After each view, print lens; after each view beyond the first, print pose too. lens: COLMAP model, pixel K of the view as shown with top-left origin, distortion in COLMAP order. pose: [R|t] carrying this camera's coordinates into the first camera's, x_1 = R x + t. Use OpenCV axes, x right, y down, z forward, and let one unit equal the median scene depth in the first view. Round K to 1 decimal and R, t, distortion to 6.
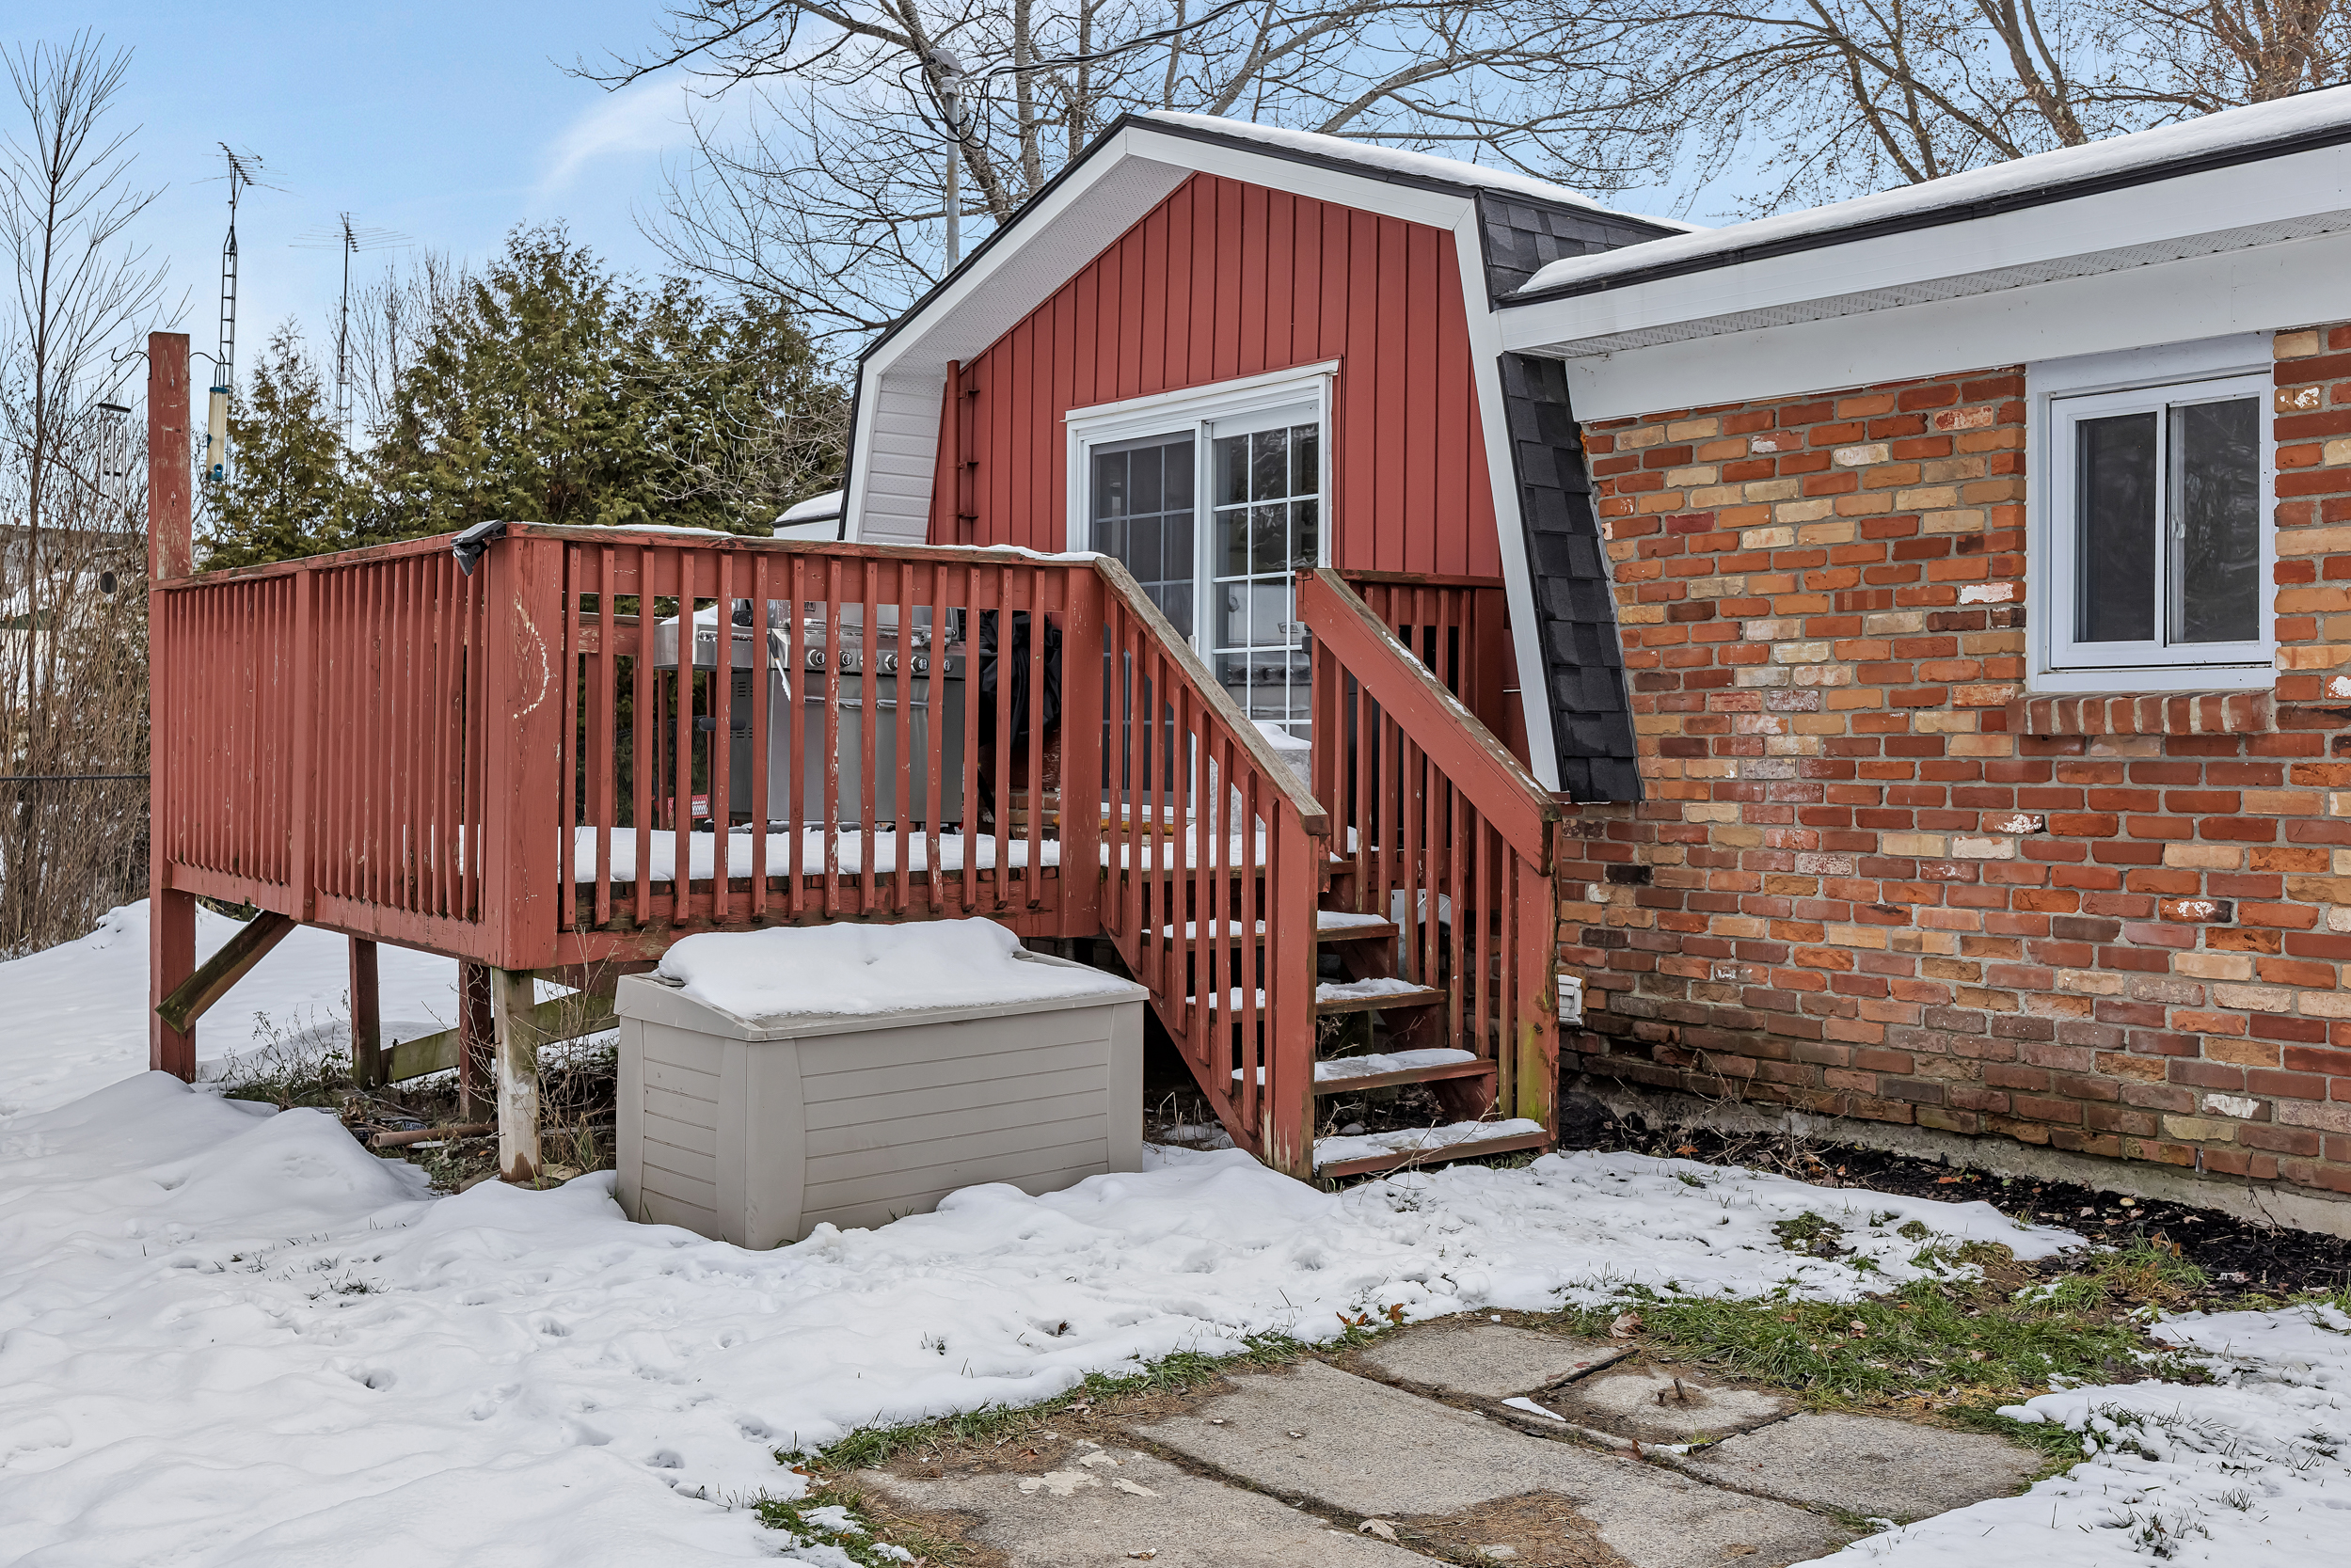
lens RADIAL K [[2355.9, 0, 1181.9], [0, 2355.9, 695.8], [0, 0, 1]] dist [0.001579, 0.013555]
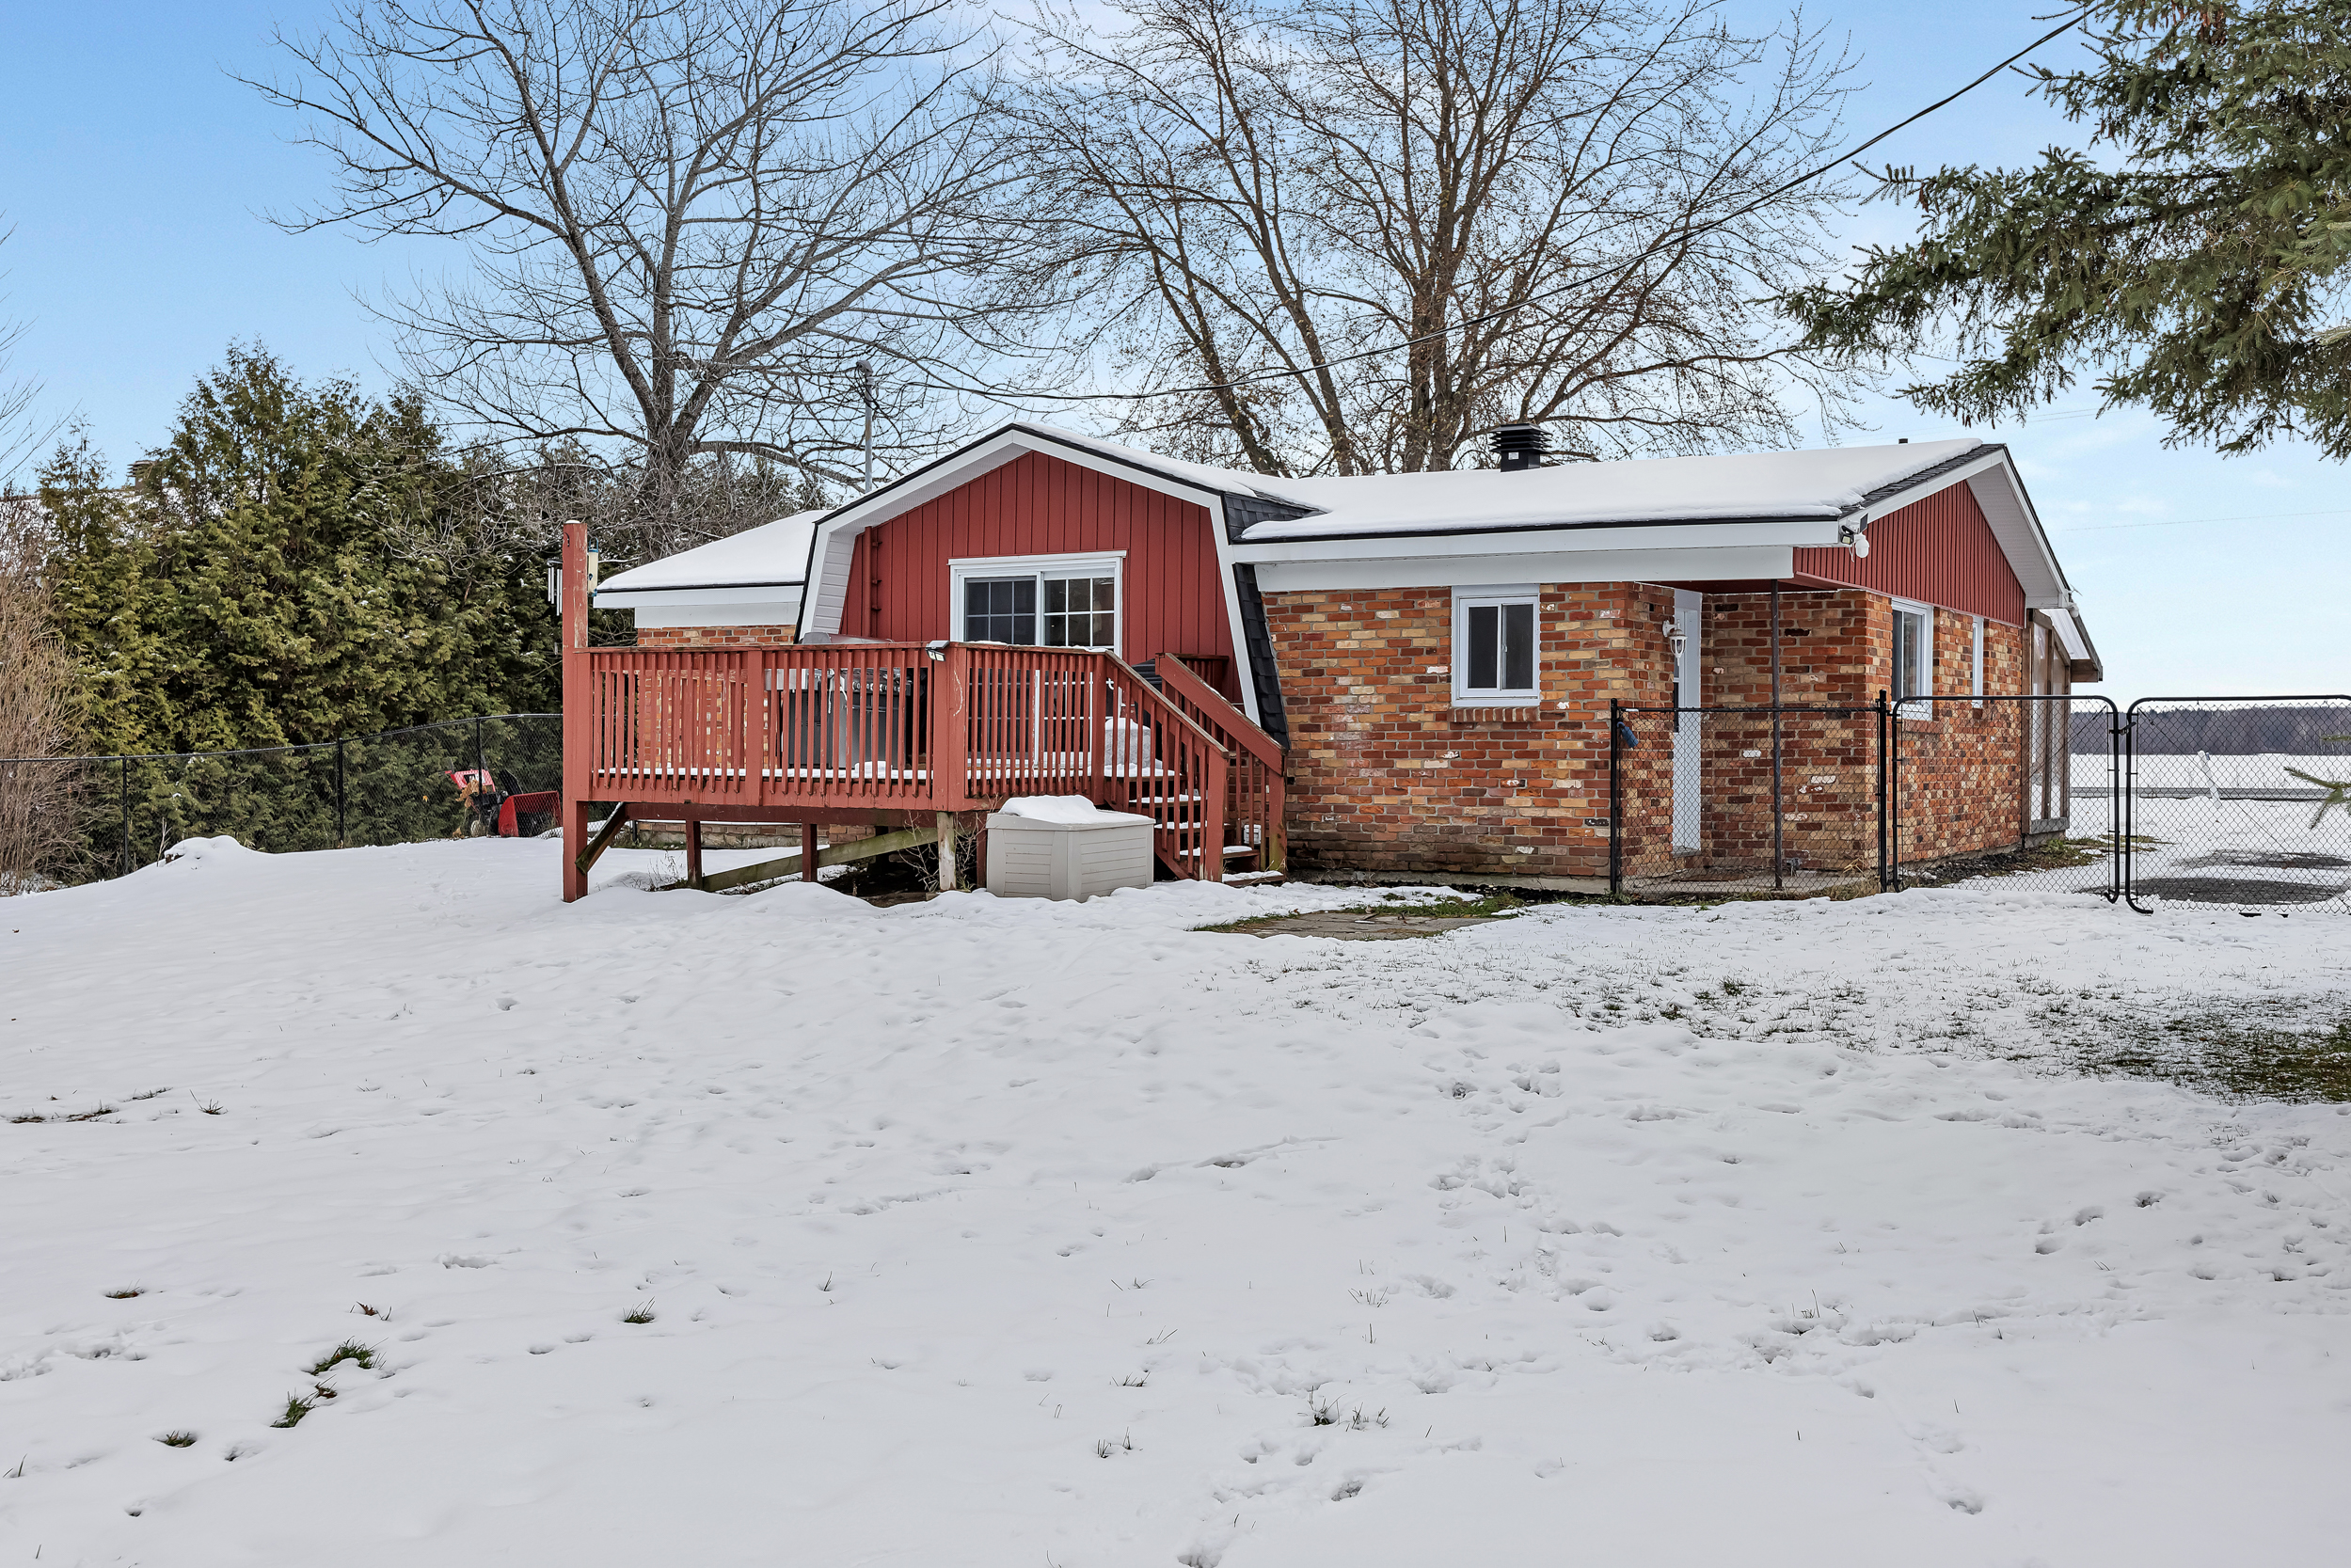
lens RADIAL K [[2355.9, 0, 1181.9], [0, 2355.9, 695.8], [0, 0, 1]] dist [0.001579, 0.013555]
pose [[0.932173, 0.004224, 0.361989, -0.854970], [-0.004295, 0.999991, -0.000610, -0.010160], [-0.361988, -0.000986, 0.932182, -1.325933]]
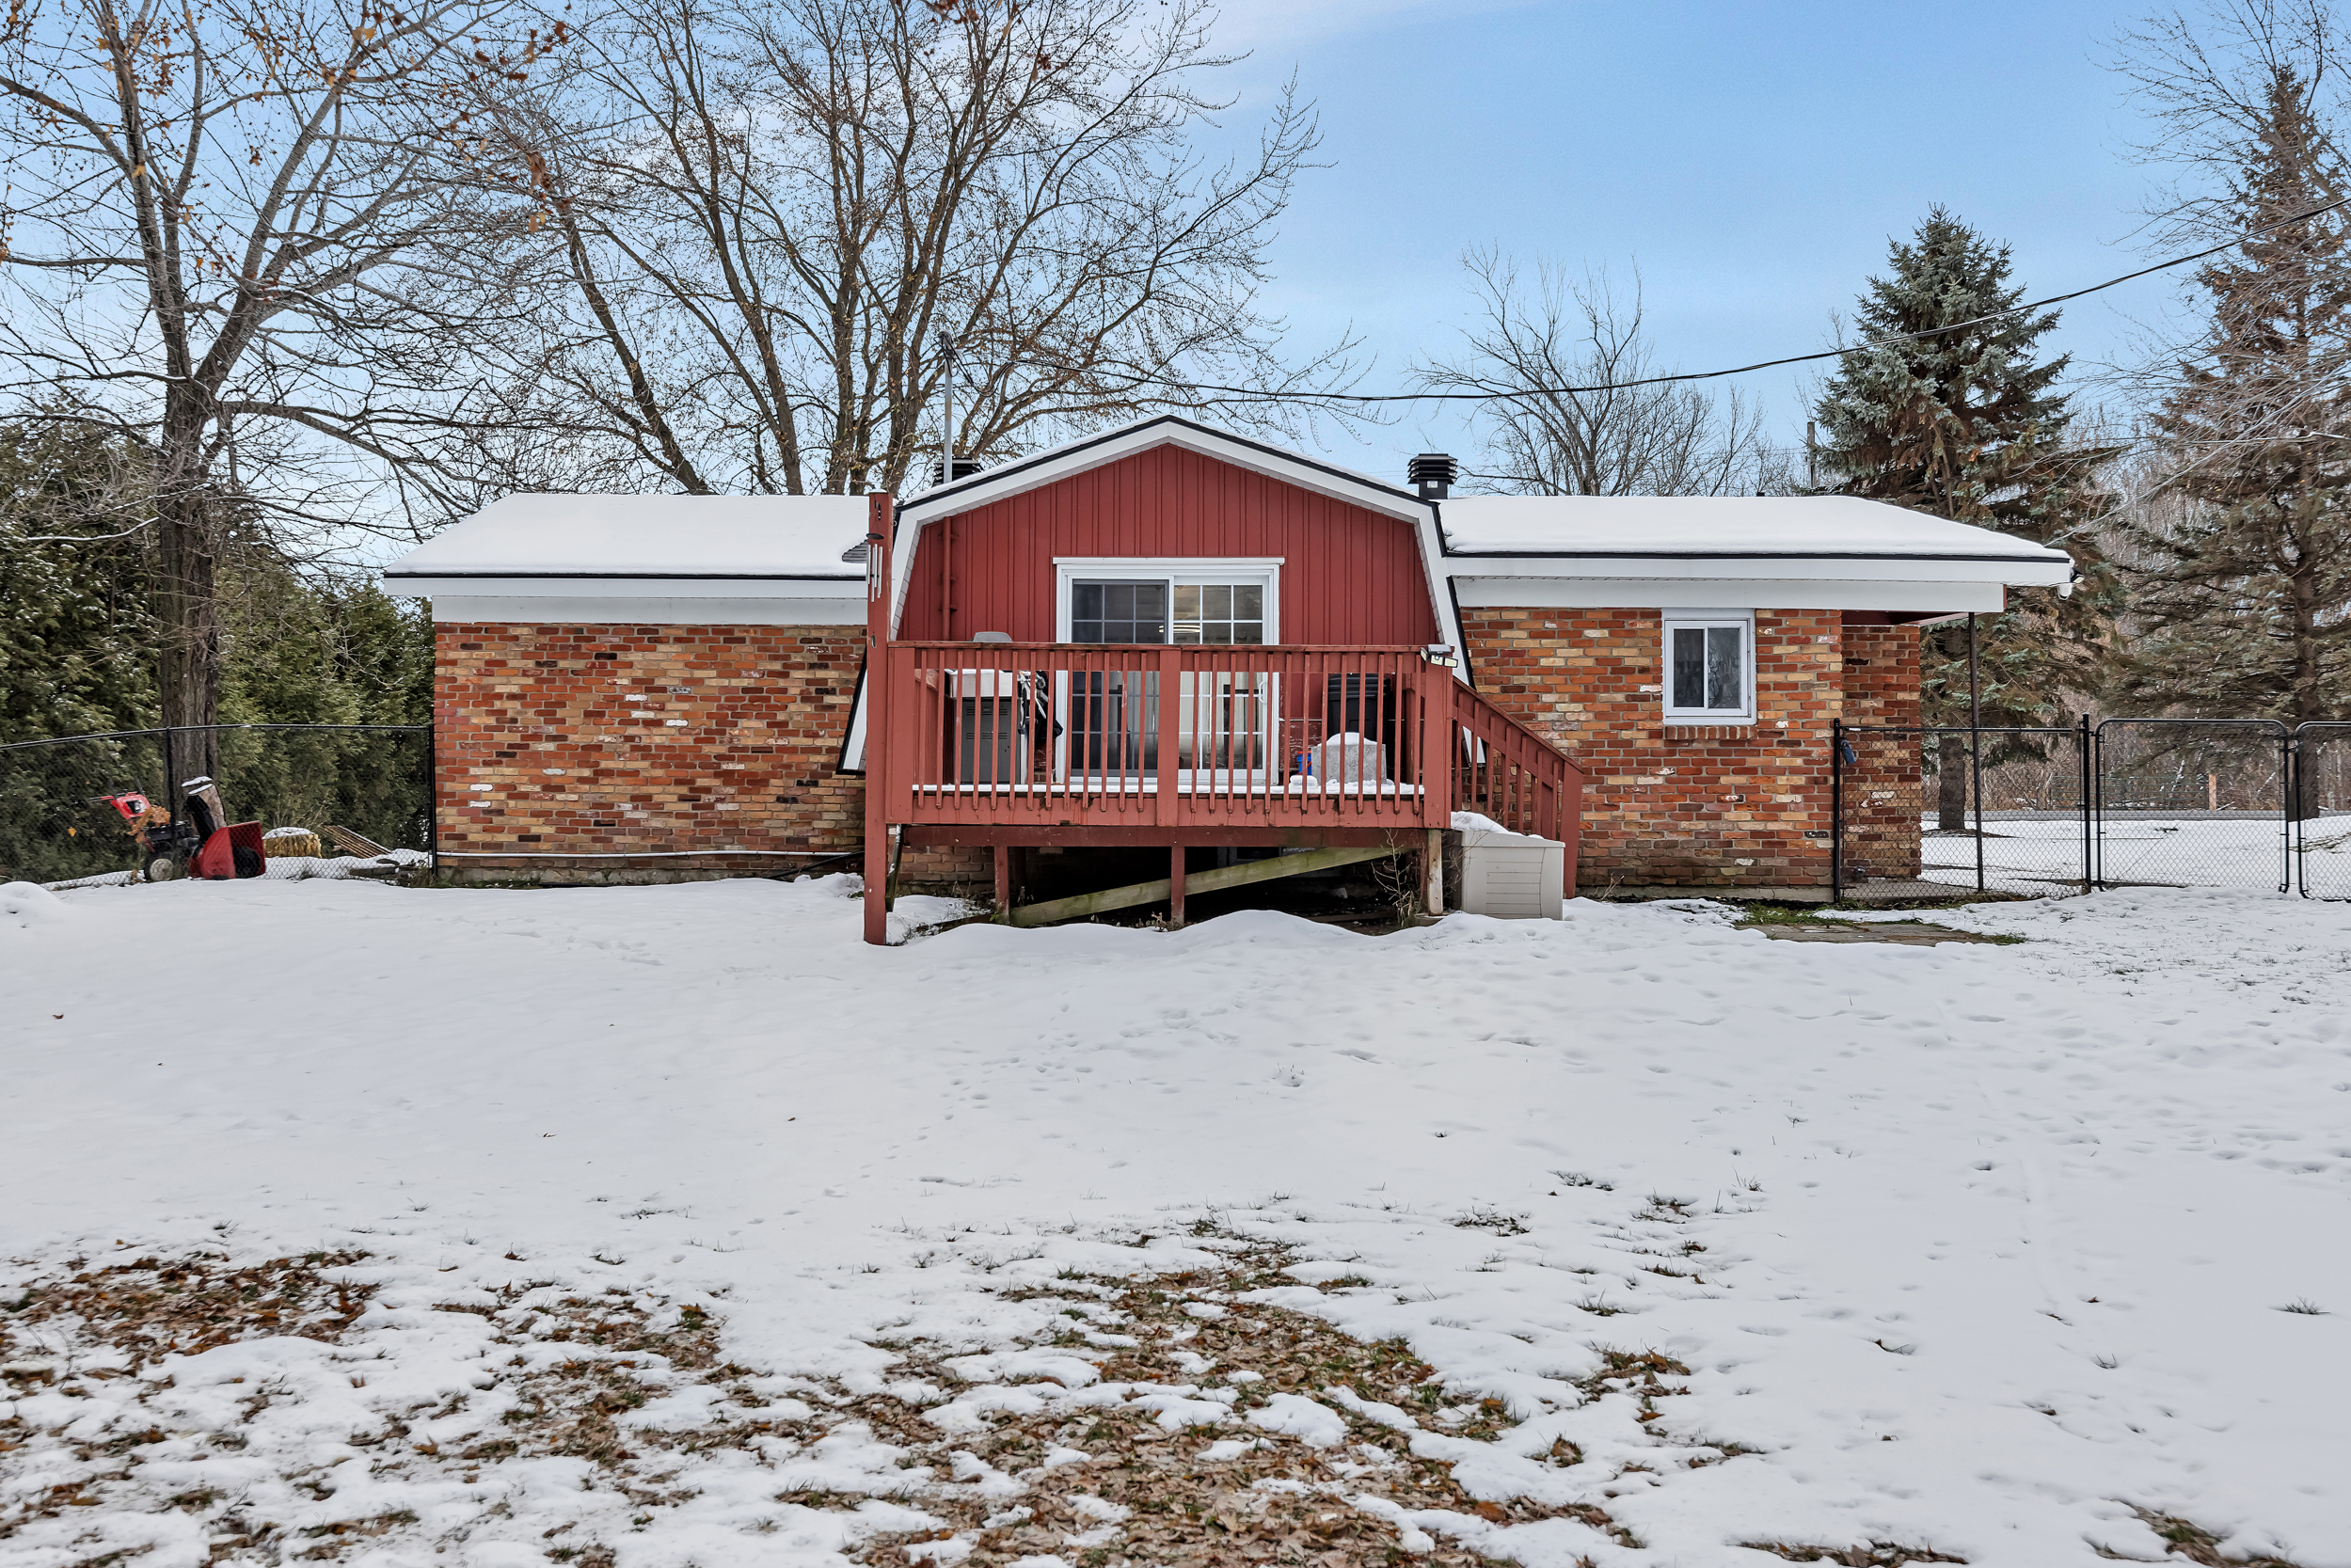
lens RADIAL K [[2308.8, 0, 1170.7], [0, 2308.8, 665.2], [0, 0, 1]] dist [-0.013434, -0.004191]
pose [[0.619448, 0.036670, 0.784181, -2.016504], [-0.014545, 0.999273, -0.035238, 0.031145], [-0.784903, 0.010422, 0.619531, -0.223984]]
